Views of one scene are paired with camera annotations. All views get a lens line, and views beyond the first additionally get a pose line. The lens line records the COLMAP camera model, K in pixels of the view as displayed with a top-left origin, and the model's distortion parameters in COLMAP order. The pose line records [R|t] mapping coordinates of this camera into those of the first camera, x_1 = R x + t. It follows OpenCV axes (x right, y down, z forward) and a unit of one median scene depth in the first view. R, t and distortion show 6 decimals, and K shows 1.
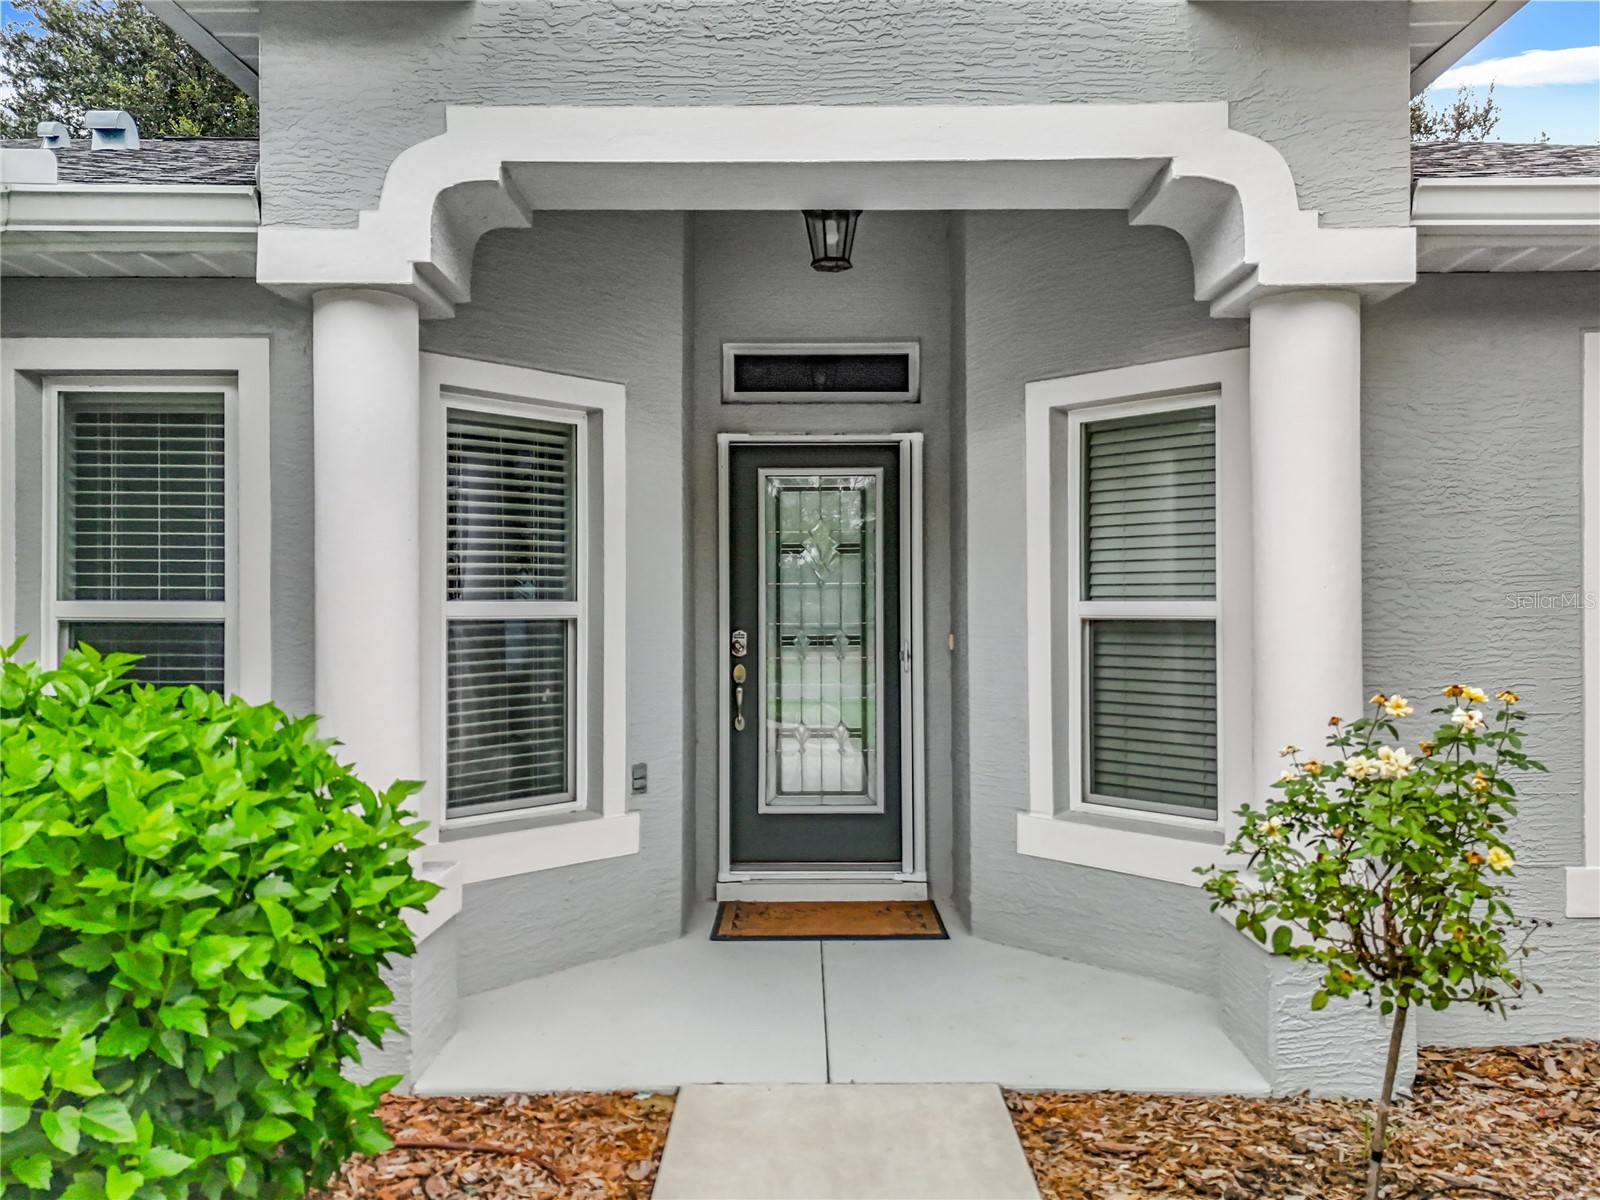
lens RADIAL K [[1155.9, 0, 800.0], [0, 1155.9, 600.0], [0, 0, 1]] dist [0.010293, 0.000343]
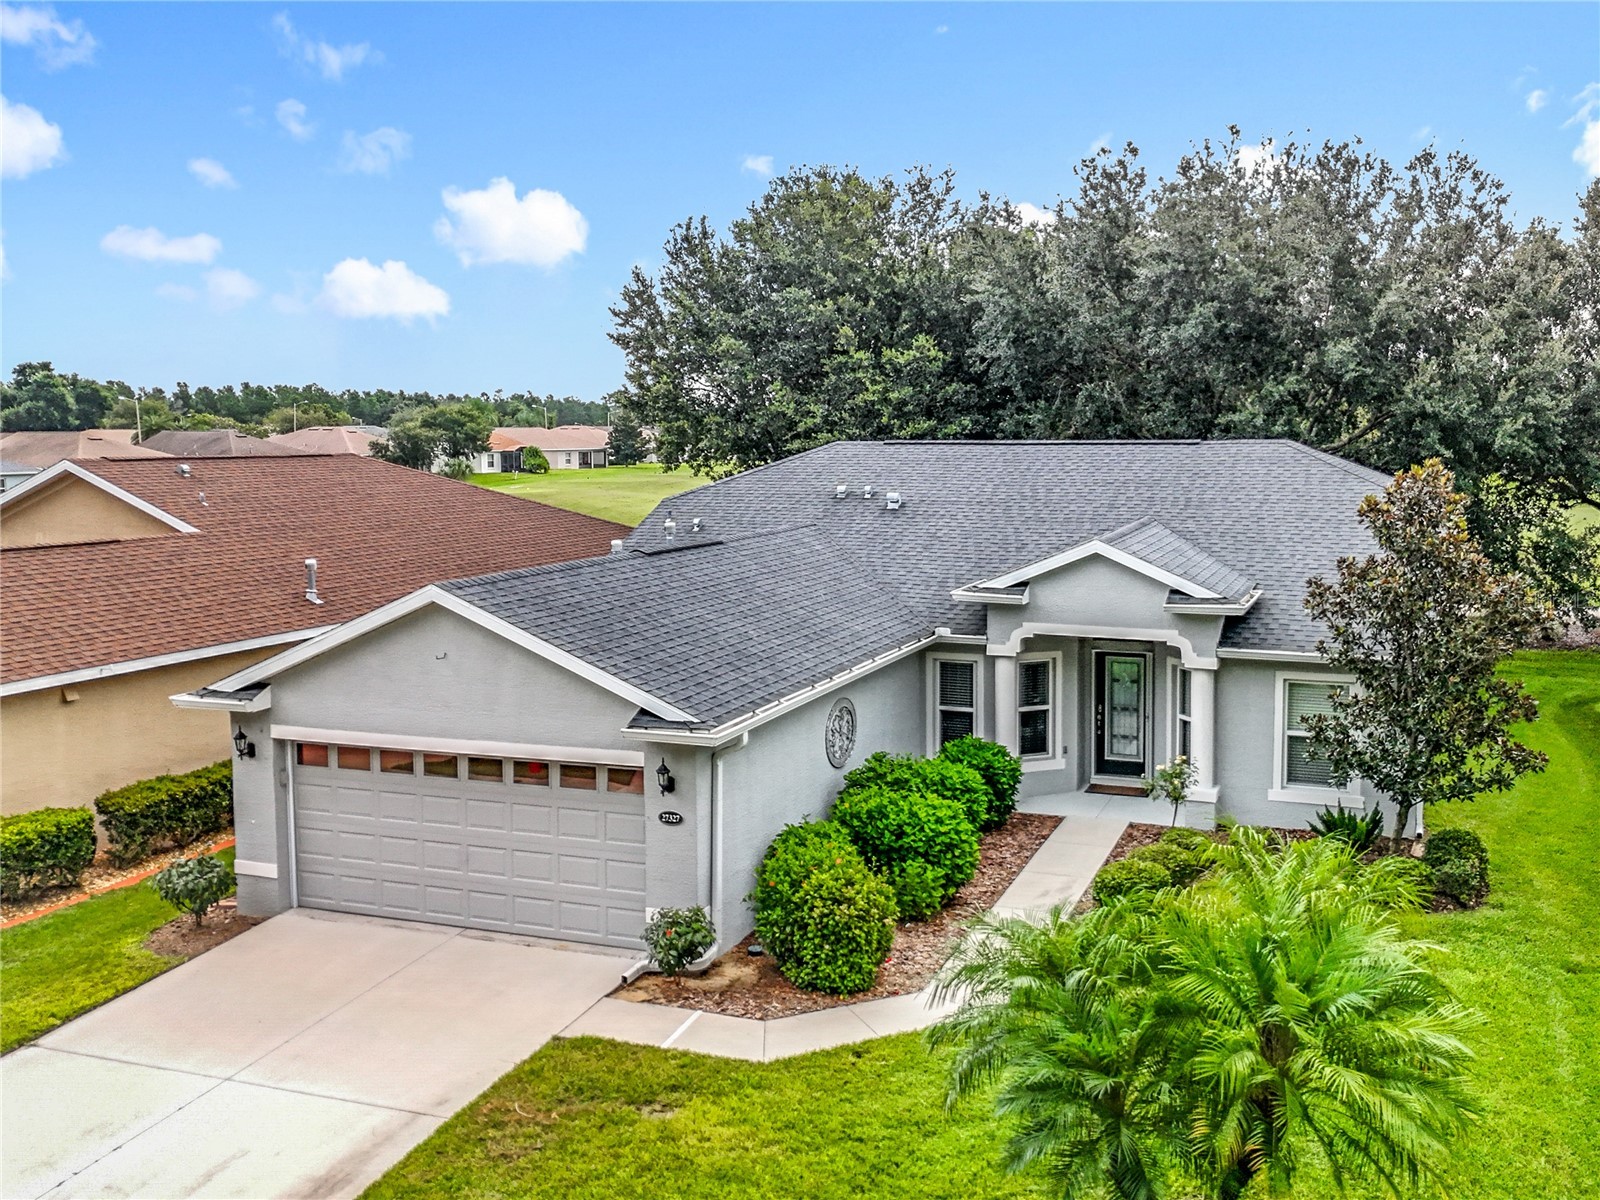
lens RADIAL K [[1496.6, 0, 803.0], [0, 1496.6, 517.0], [0, 0, 1]] dist [0.075873, -0.010407]
pose [[0.929074, 0.021029, -0.369296, 0.918010], [0.004995, 0.997579, 0.069370, -1.011499], [0.369861, -0.066294, 0.926719, -4.080261]]
